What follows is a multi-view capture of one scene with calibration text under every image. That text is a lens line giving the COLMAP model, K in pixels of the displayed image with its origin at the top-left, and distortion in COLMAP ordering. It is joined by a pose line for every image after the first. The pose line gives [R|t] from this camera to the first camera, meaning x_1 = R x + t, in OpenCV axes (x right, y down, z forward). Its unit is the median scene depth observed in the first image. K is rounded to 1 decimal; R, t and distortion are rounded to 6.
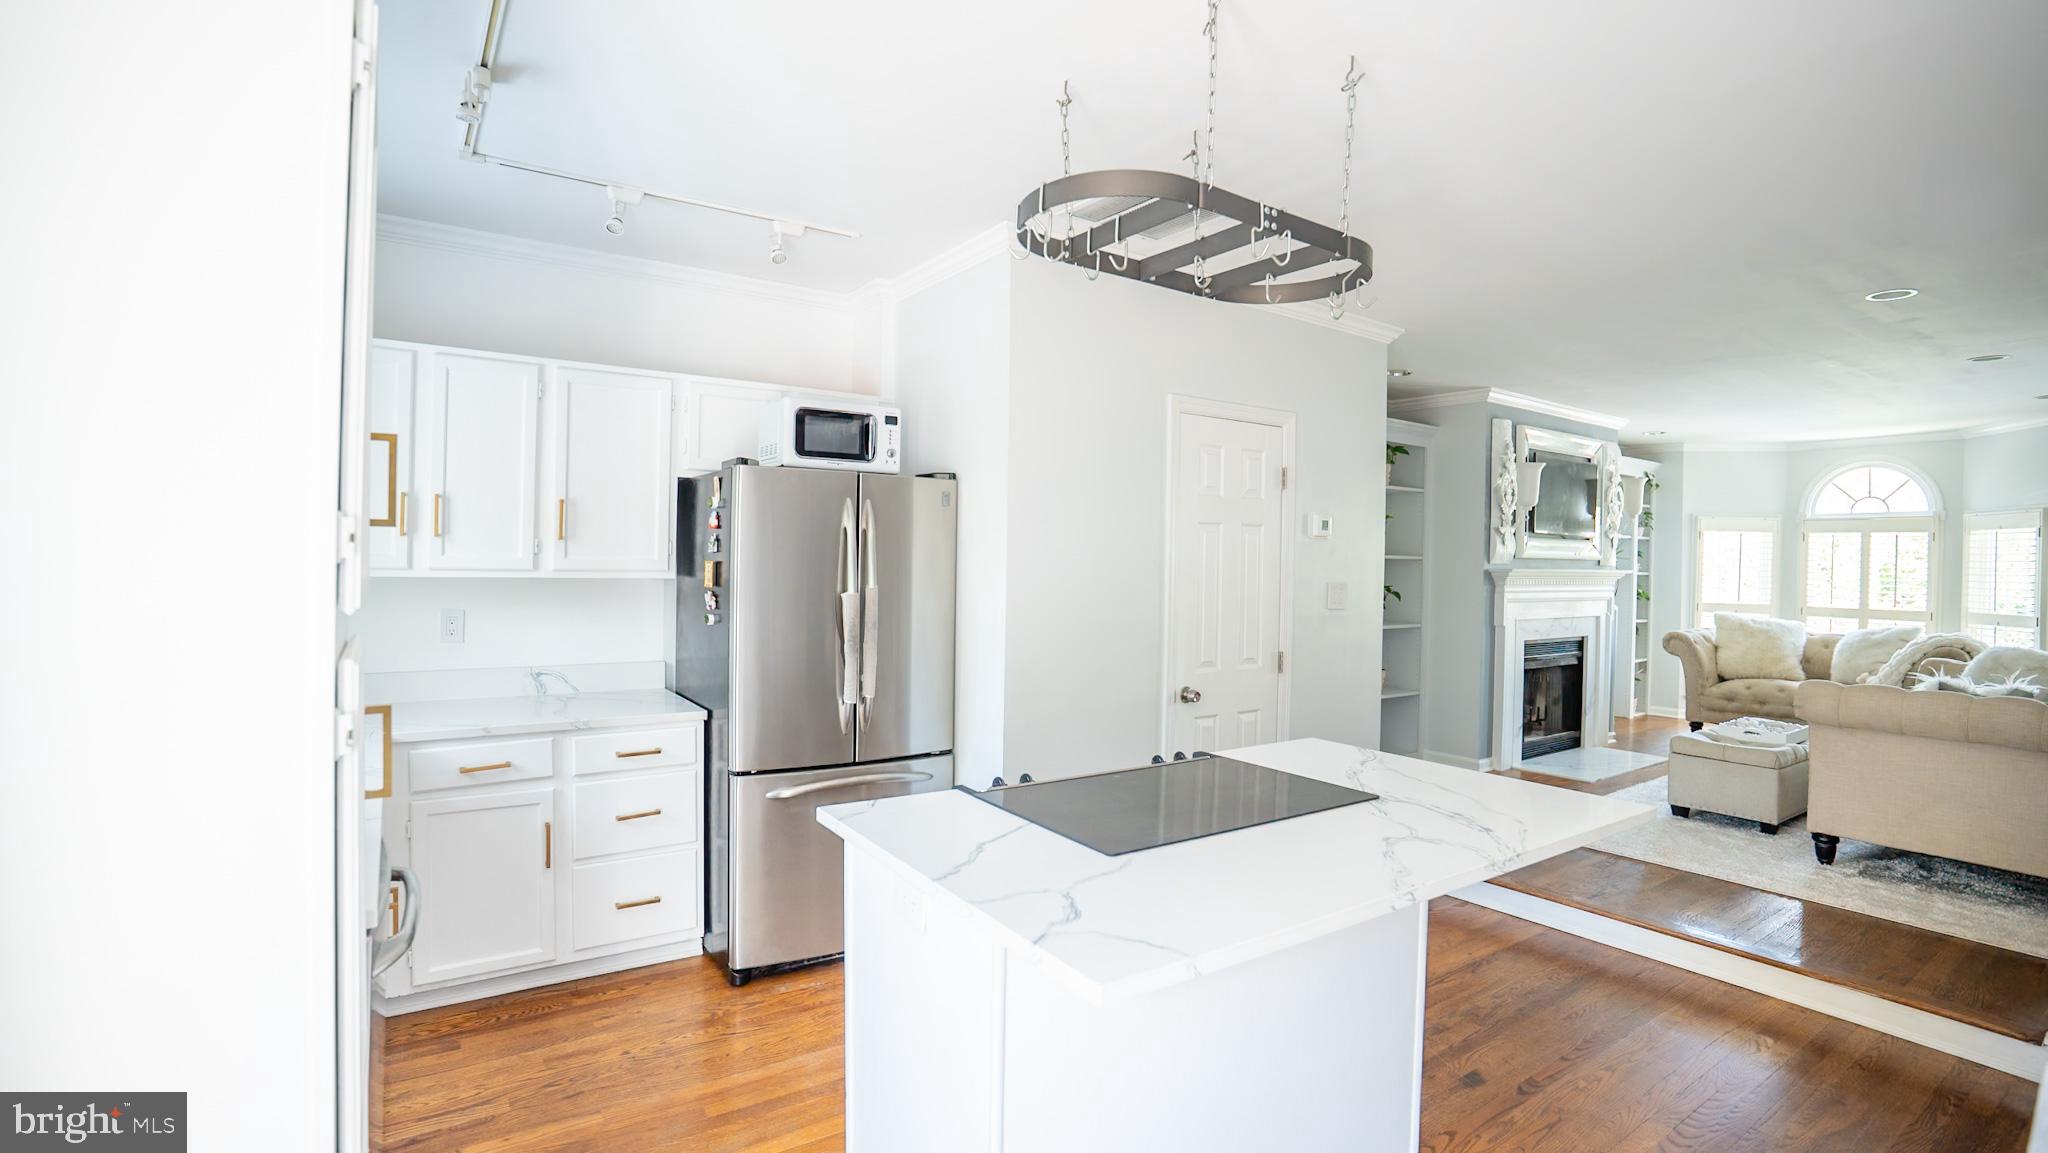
lens RADIAL K [[943.3, 0, 1023.6], [0, 943.3, 569.3], [0, 0, 1]] dist [-0.004660, -0.000343]
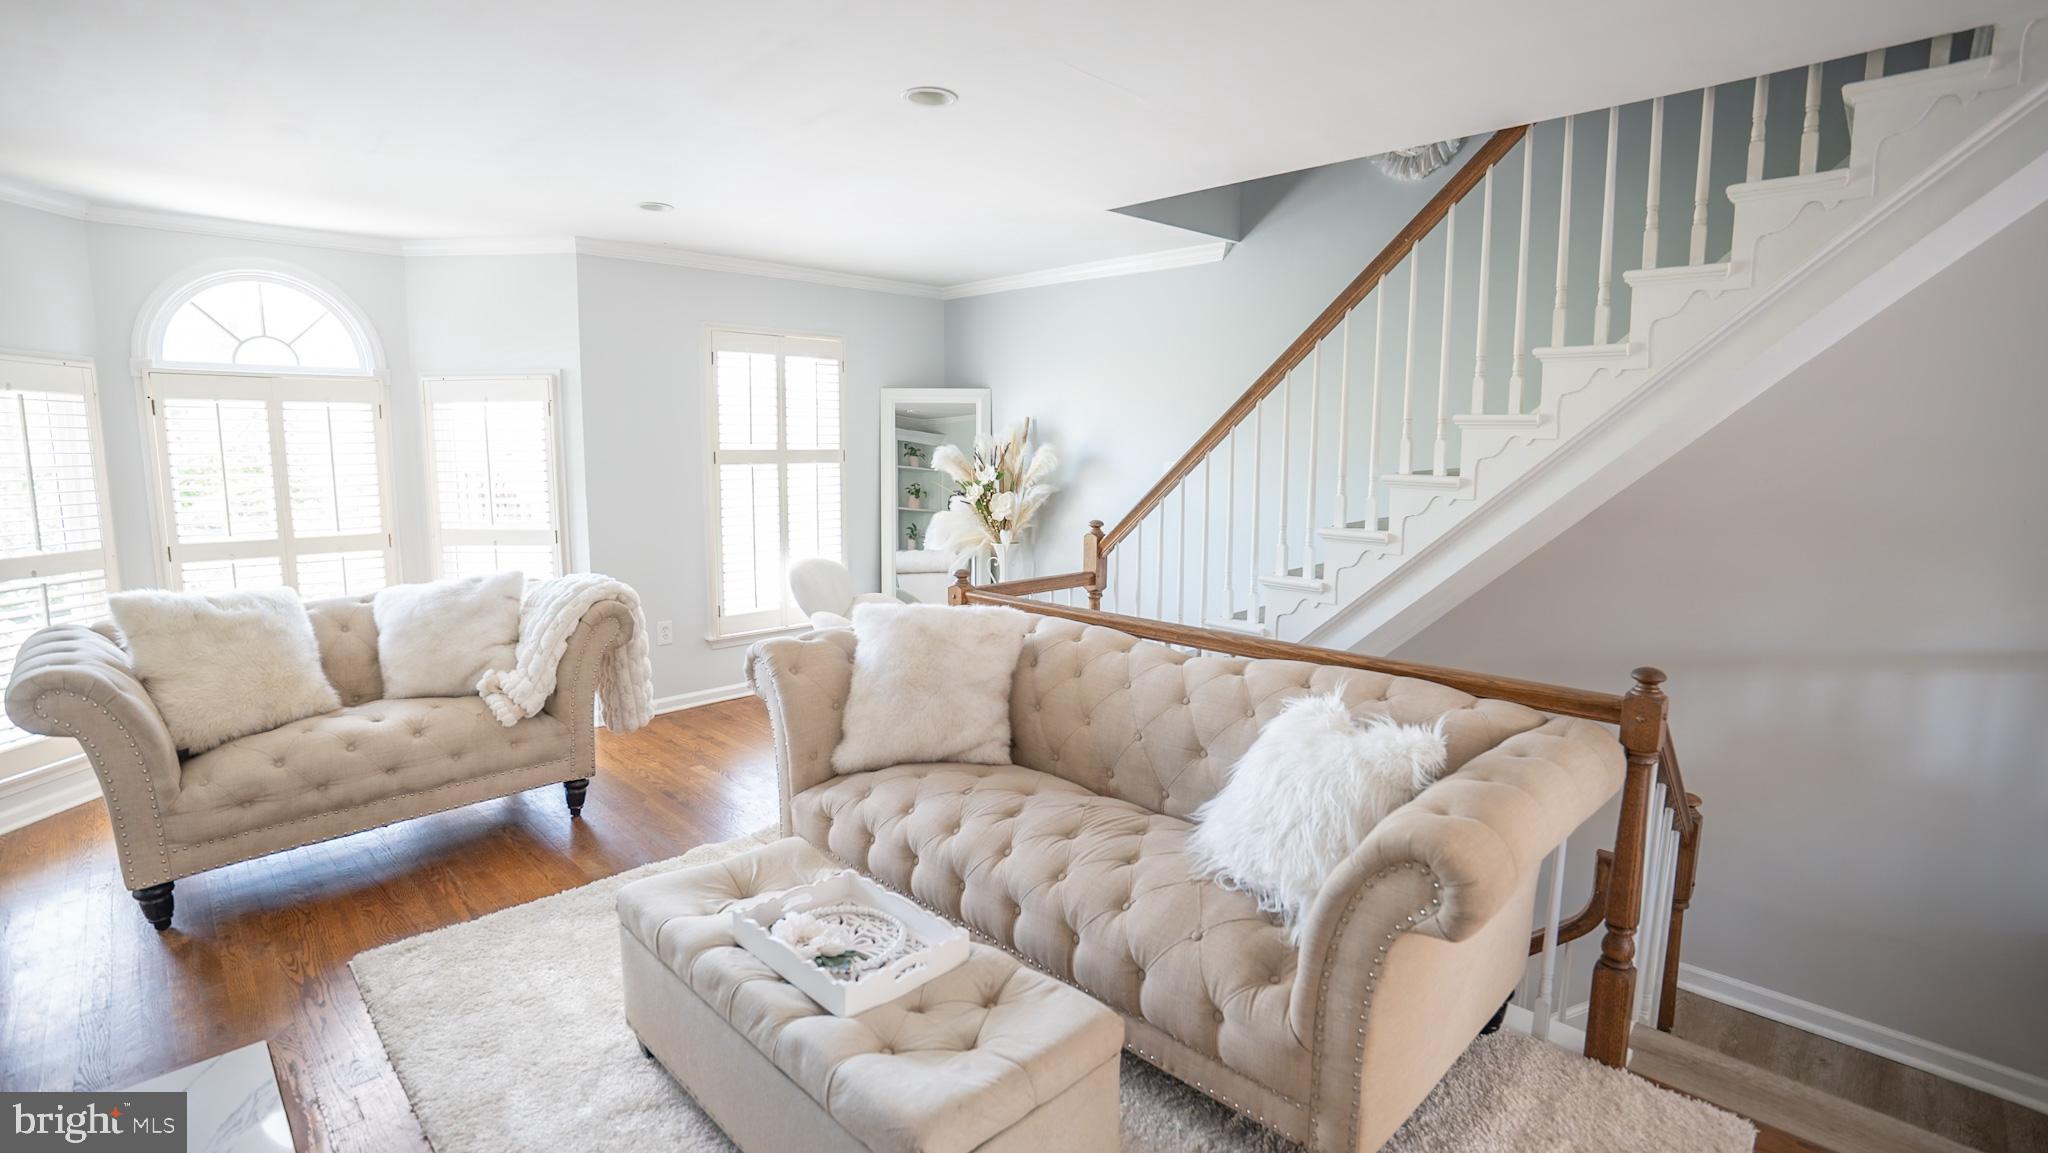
lens RADIAL K [[943.3, 0, 1019.3], [0, 943.3, 557.7], [0, 0, 1]] dist [-0.004660, -0.000343]
pose [[-0.155961, -0.144116, 0.977193, 0.283249], [0.005261, 0.989164, 0.146721, -0.027778], [-0.987749, 0.028024, -0.153513, 0.675655]]
